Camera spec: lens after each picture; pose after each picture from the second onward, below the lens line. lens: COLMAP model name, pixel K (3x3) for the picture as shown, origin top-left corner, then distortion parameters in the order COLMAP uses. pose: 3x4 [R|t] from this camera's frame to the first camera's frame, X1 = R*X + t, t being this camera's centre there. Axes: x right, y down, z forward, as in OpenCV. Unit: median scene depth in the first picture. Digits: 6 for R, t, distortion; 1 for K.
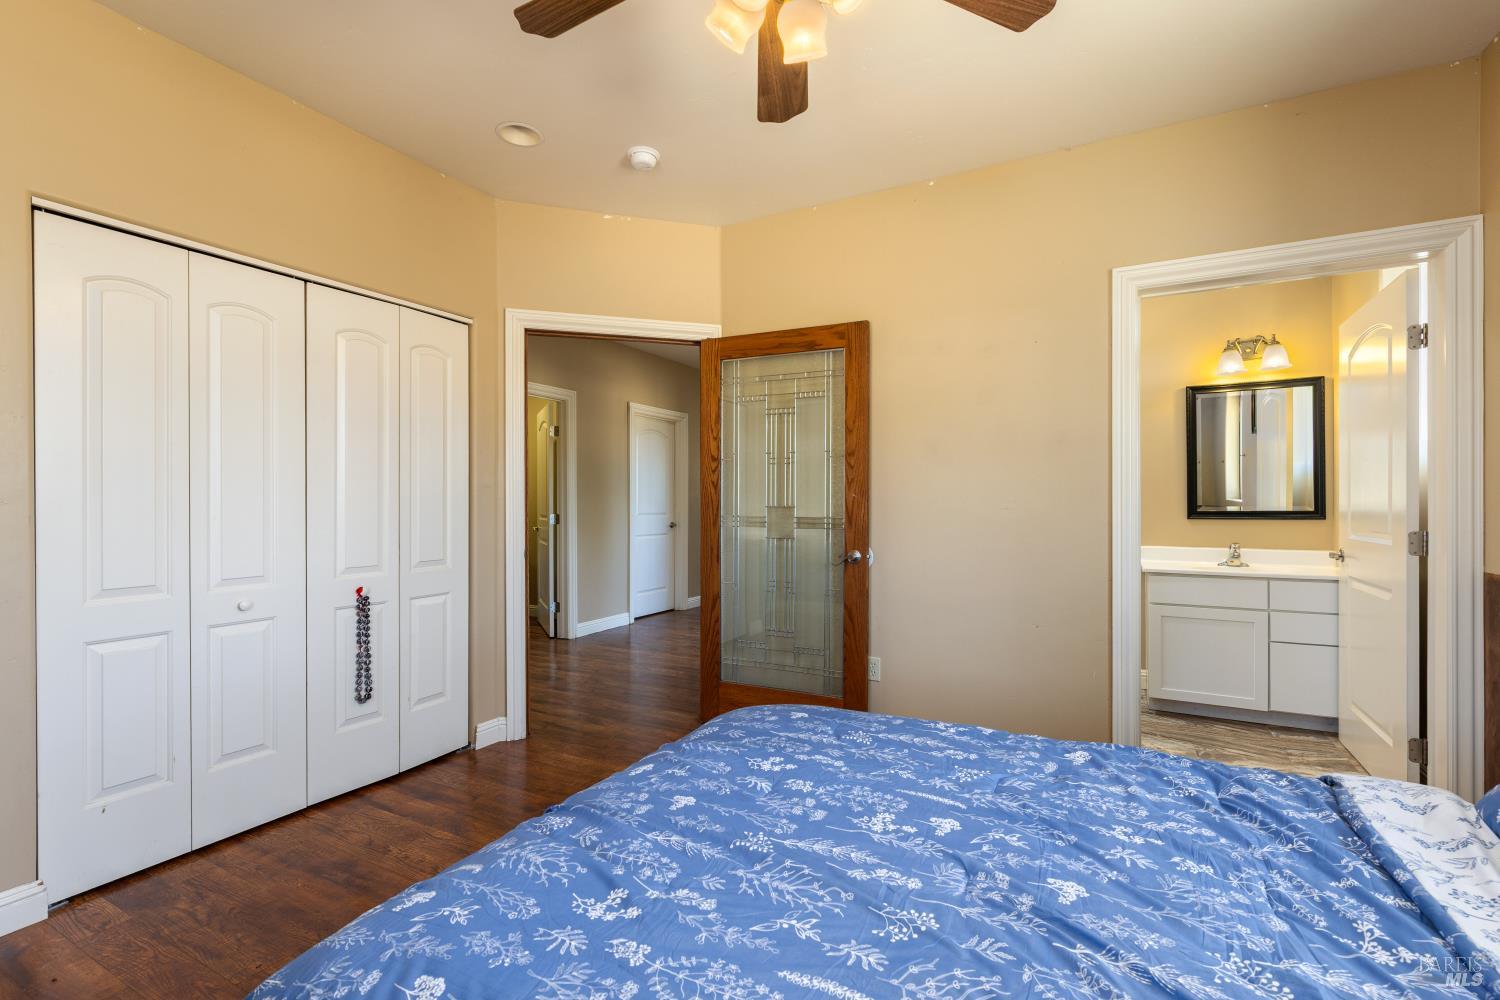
lens RADIAL K [[675.9, 0, 756.8], [0, 675.9, 501.9], [0, 0, 1]] dist [-0.000640, 0.001049]
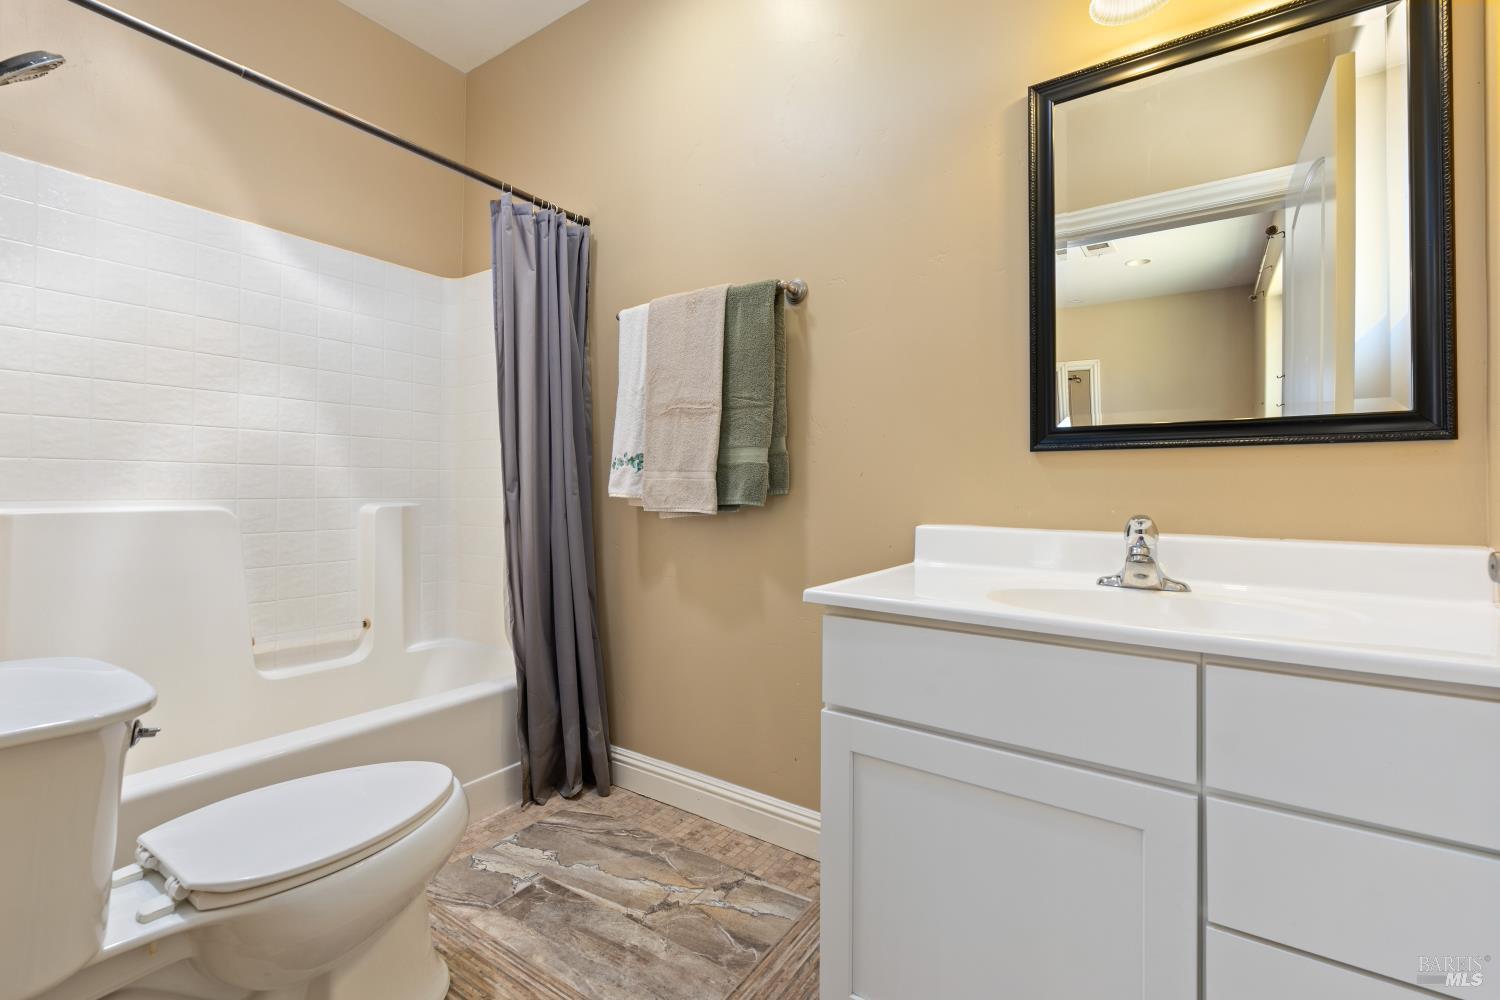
lens RADIAL K [[633.0, 0, 744.3], [0, 633.0, 495.9], [0, 0, 1]] dist [0.001778, 0.000197]
pose [[0.993395, 0.007060, -0.114525, 0.553279], [-0.006331, 0.999957, 0.006725, 0.049552], [0.114568, -0.005956, 0.993398, 0.674704]]
